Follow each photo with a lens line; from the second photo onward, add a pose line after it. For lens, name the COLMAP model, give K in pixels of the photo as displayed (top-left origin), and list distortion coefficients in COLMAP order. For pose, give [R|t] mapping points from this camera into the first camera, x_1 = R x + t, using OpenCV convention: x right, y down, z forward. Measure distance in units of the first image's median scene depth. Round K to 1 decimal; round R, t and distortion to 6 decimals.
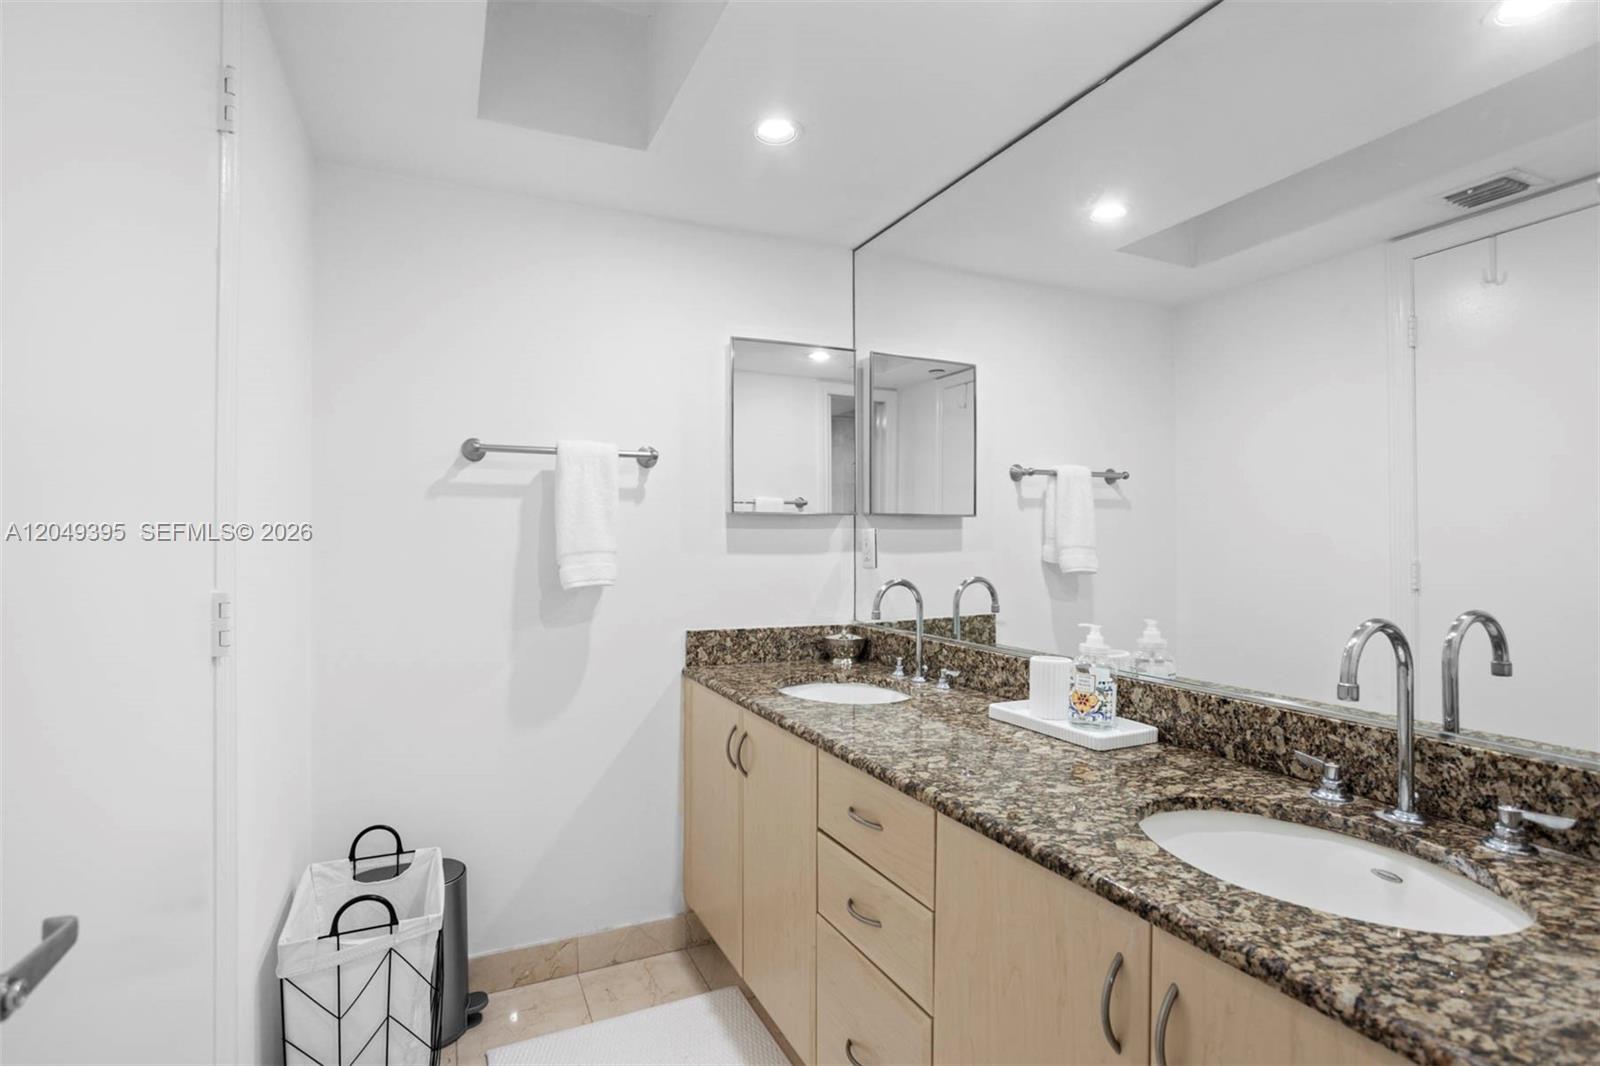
lens RADIAL K [[773.0, 0, 800.0], [0, 773.0, 533.0], [0, 0, 1]] dist [-0.074431, 0.030650]
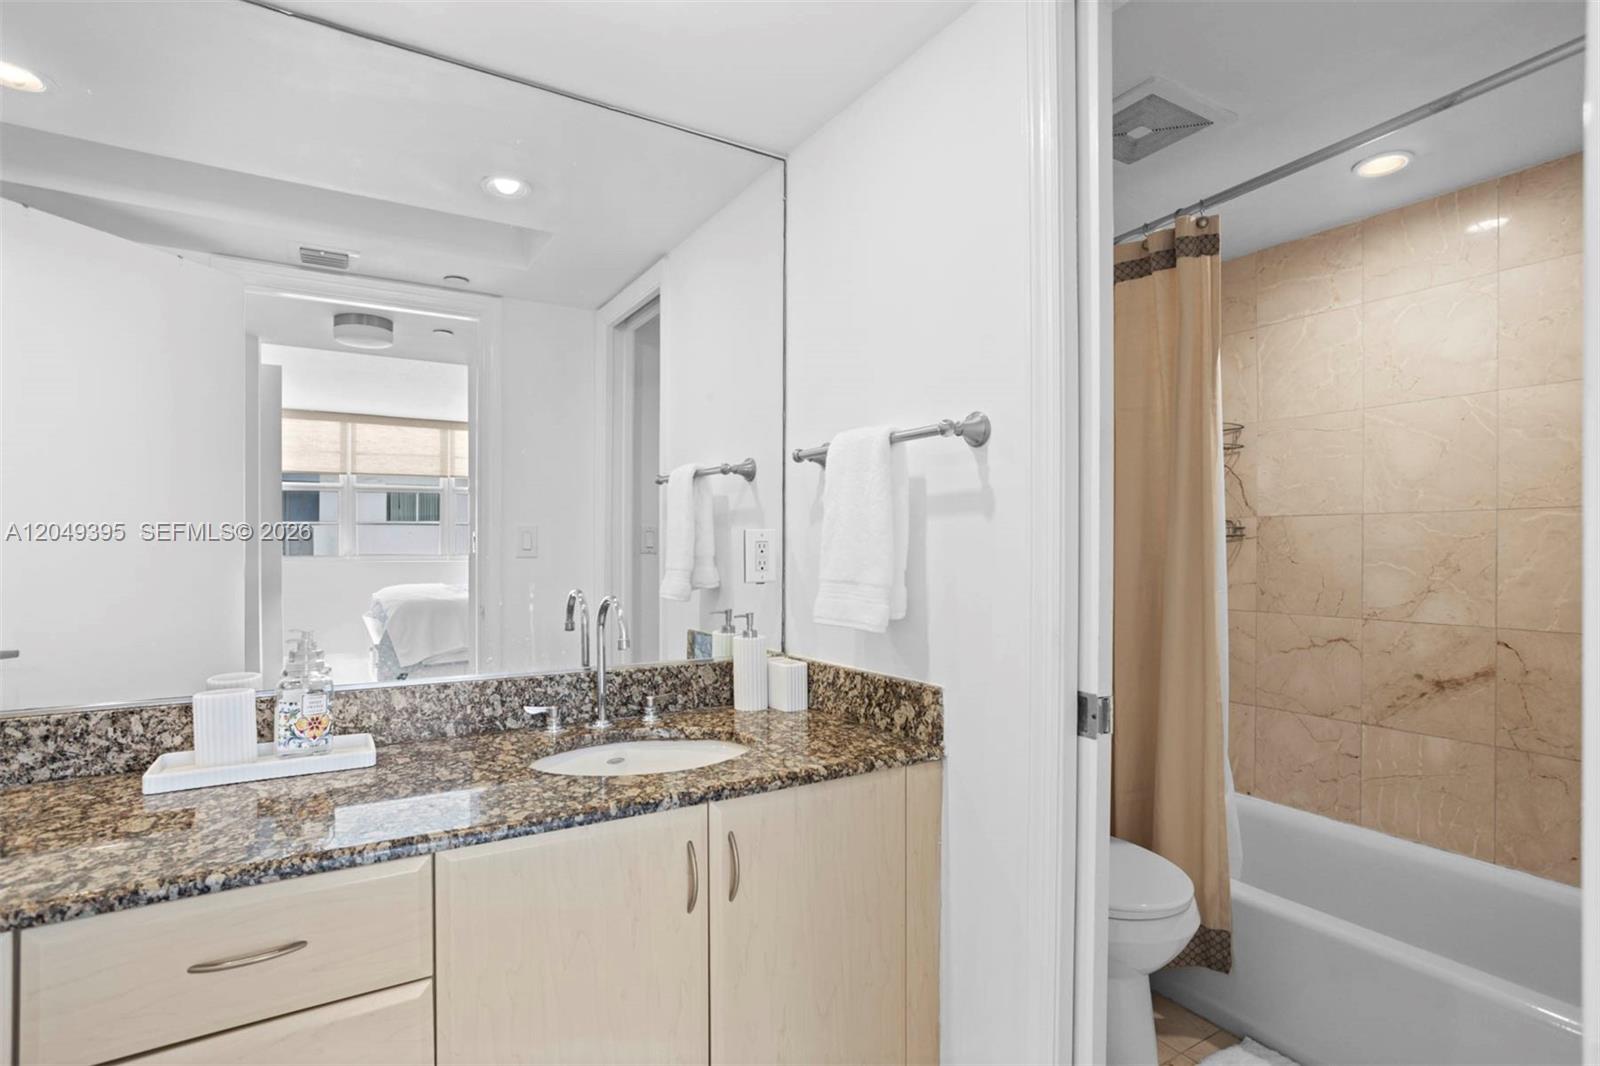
lens RADIAL K [[773.0, 0, 800.0], [0, 773.0, 533.0], [0, 0, 1]] dist [-0.074431, 0.030650]
pose [[-0.110731, 0.015453, 0.993730, -0.708019], [-0.006836, 0.999844, -0.016310, 0.009197], [-0.993827, -0.008599, -0.110608, 0.676911]]
